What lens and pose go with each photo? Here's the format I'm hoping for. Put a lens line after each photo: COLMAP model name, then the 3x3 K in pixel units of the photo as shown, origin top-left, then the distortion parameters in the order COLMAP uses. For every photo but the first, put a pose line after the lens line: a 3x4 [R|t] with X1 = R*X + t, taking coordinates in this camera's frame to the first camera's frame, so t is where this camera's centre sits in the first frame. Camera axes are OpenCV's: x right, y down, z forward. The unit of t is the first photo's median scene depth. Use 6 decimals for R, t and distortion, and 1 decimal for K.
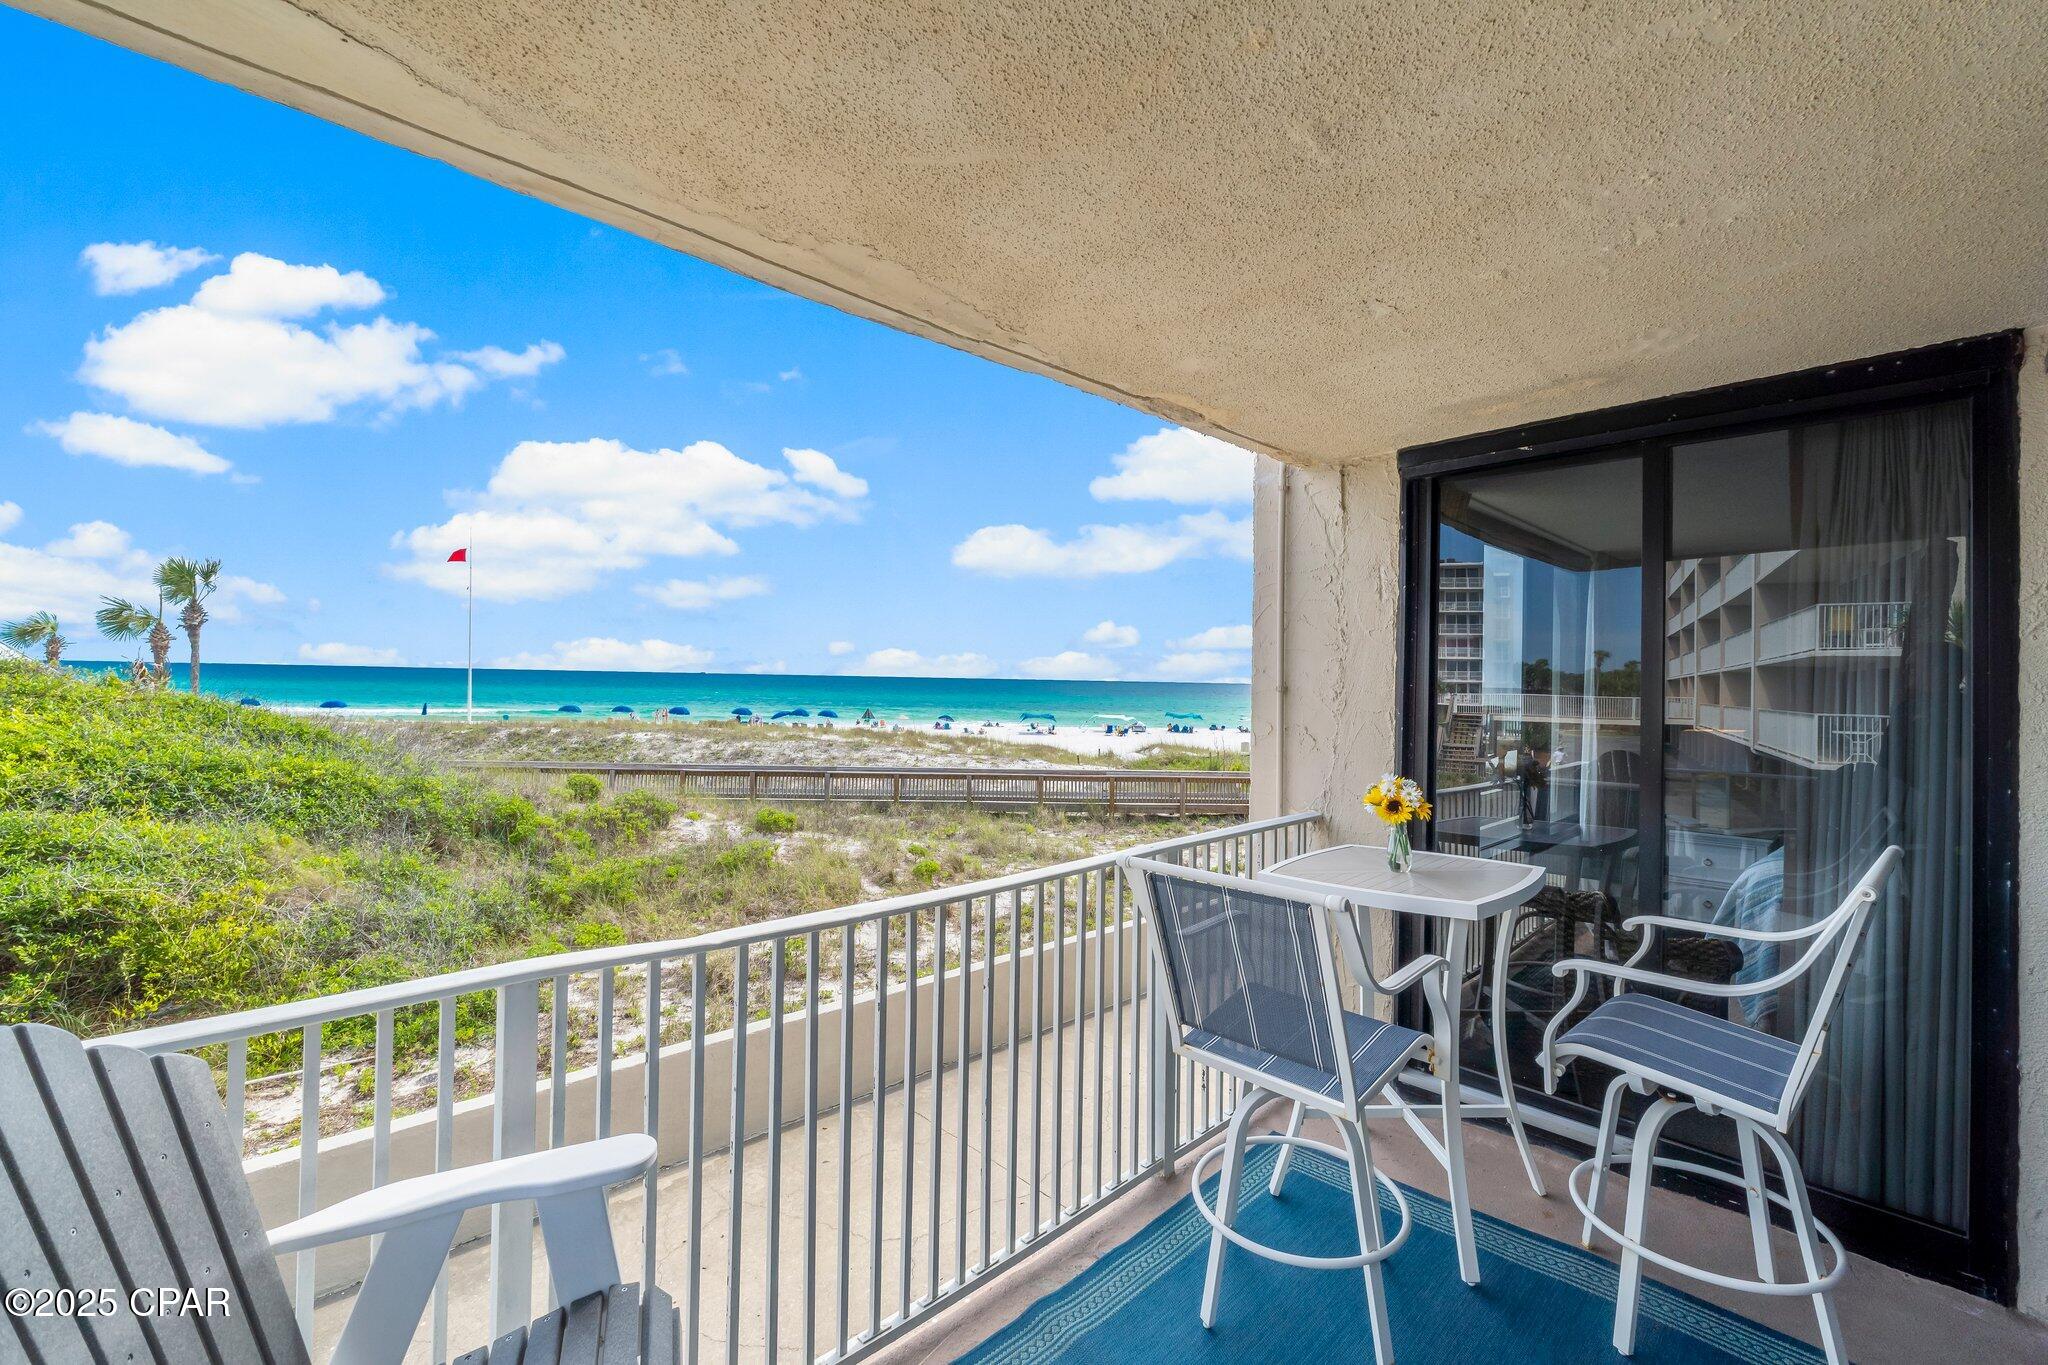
lens RADIAL K [[856.6, 0, 1030.8], [0, 856.6, 675.6], [0, 0, 1]] dist [-0.008391, 0.000950]
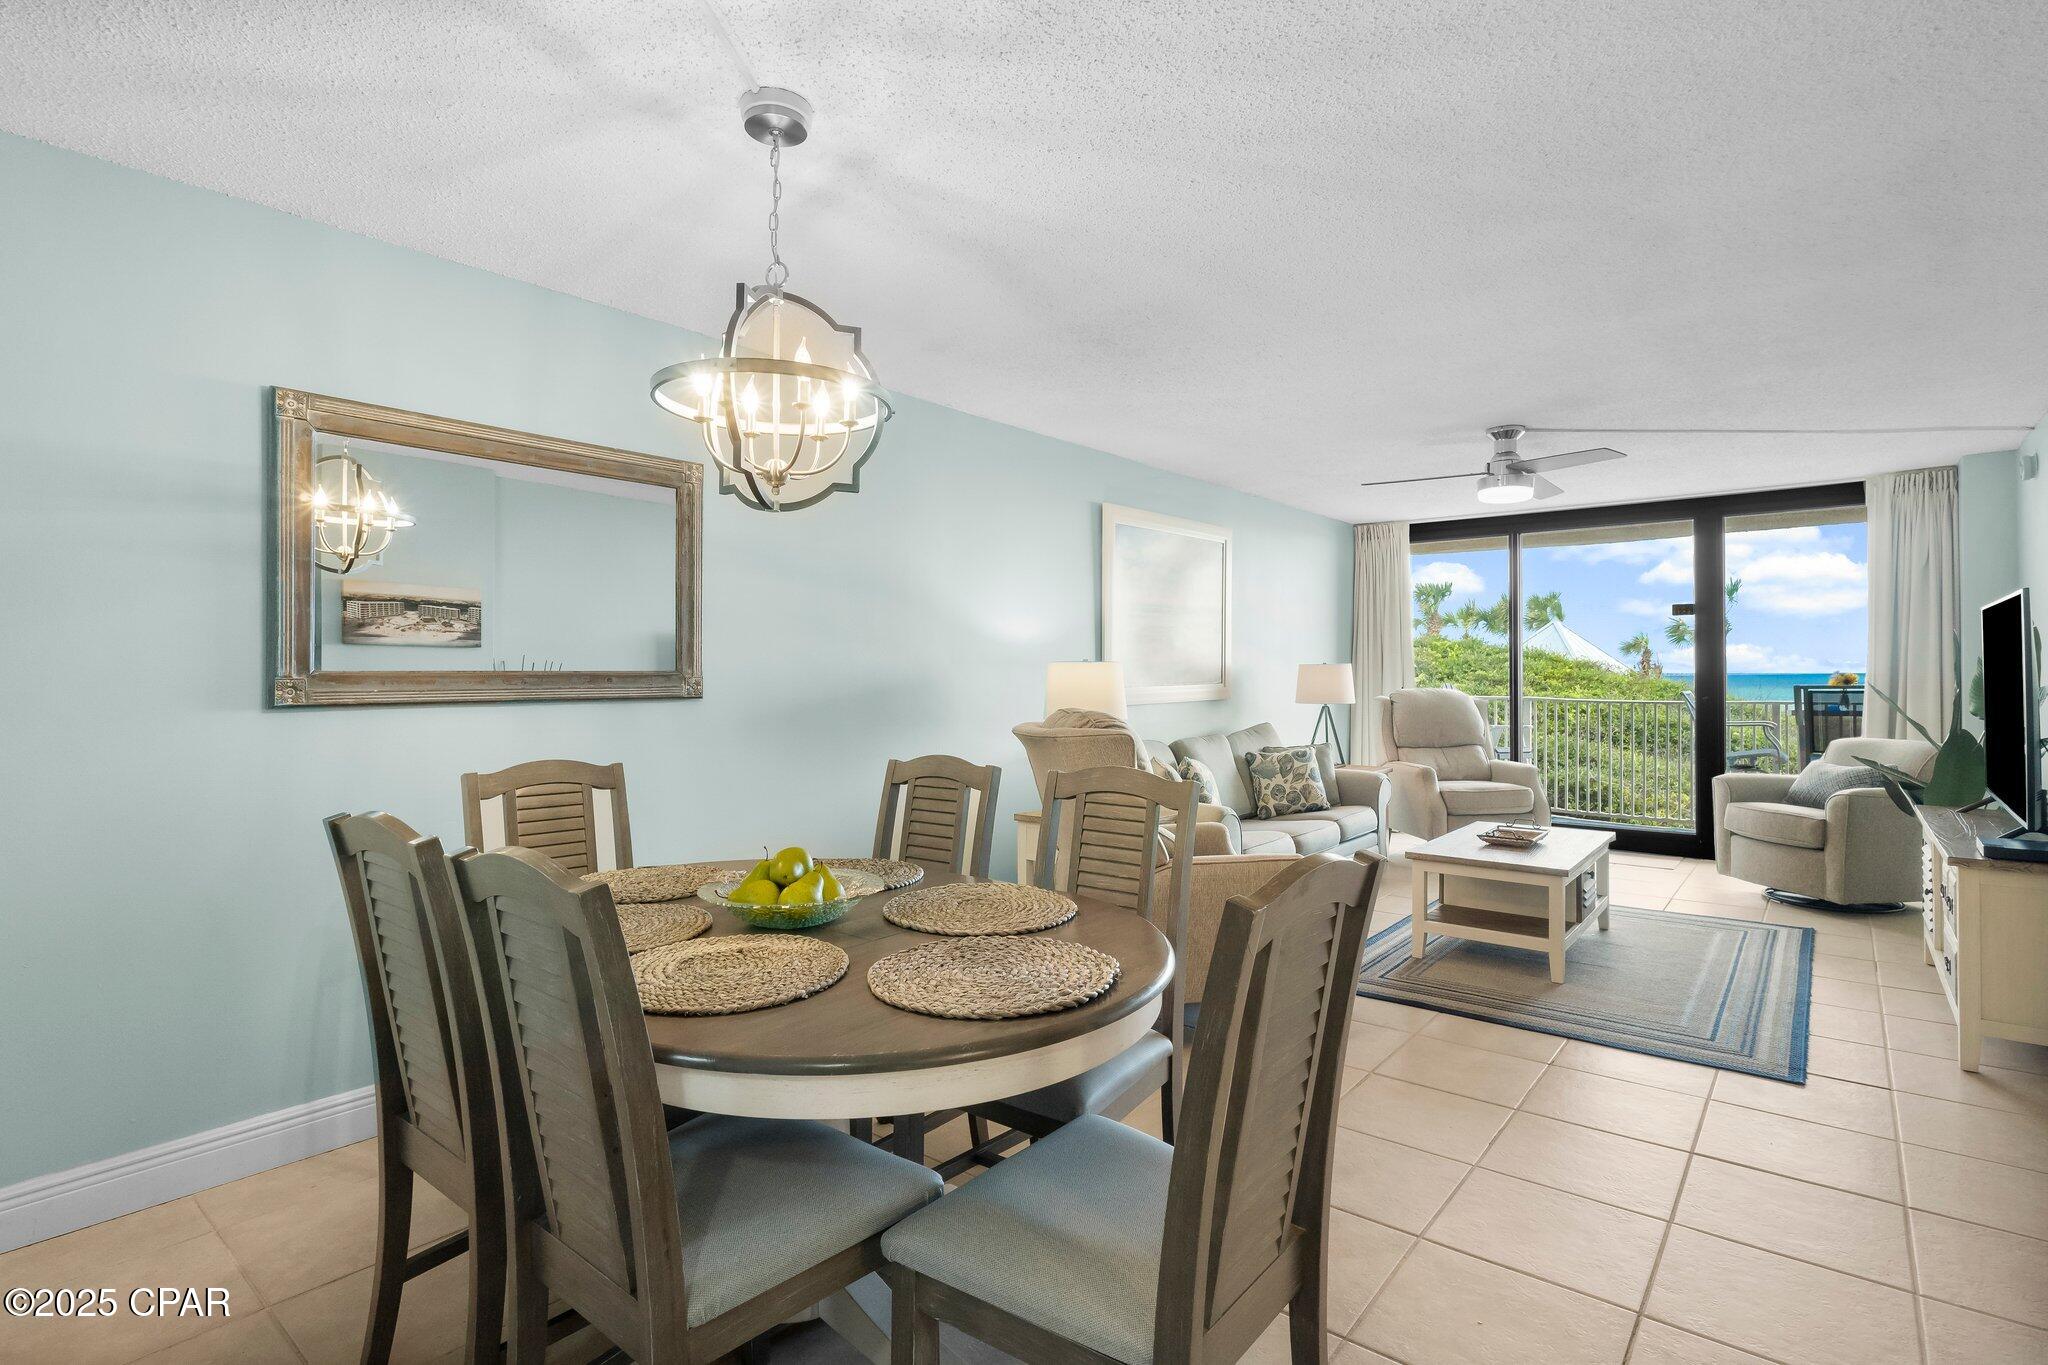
lens RADIAL K [[987.4, 0, 1025.8], [0, 987.4, 677.8], [0, 0, 1]] dist [-0.001281, -0.000916]
pose [[0.114208, -0.016499, -0.993320, 0.450914], [0.008790, 0.999840, -0.015597, 0.025046], [0.993418, -0.006950, 0.114335, -0.244827]]
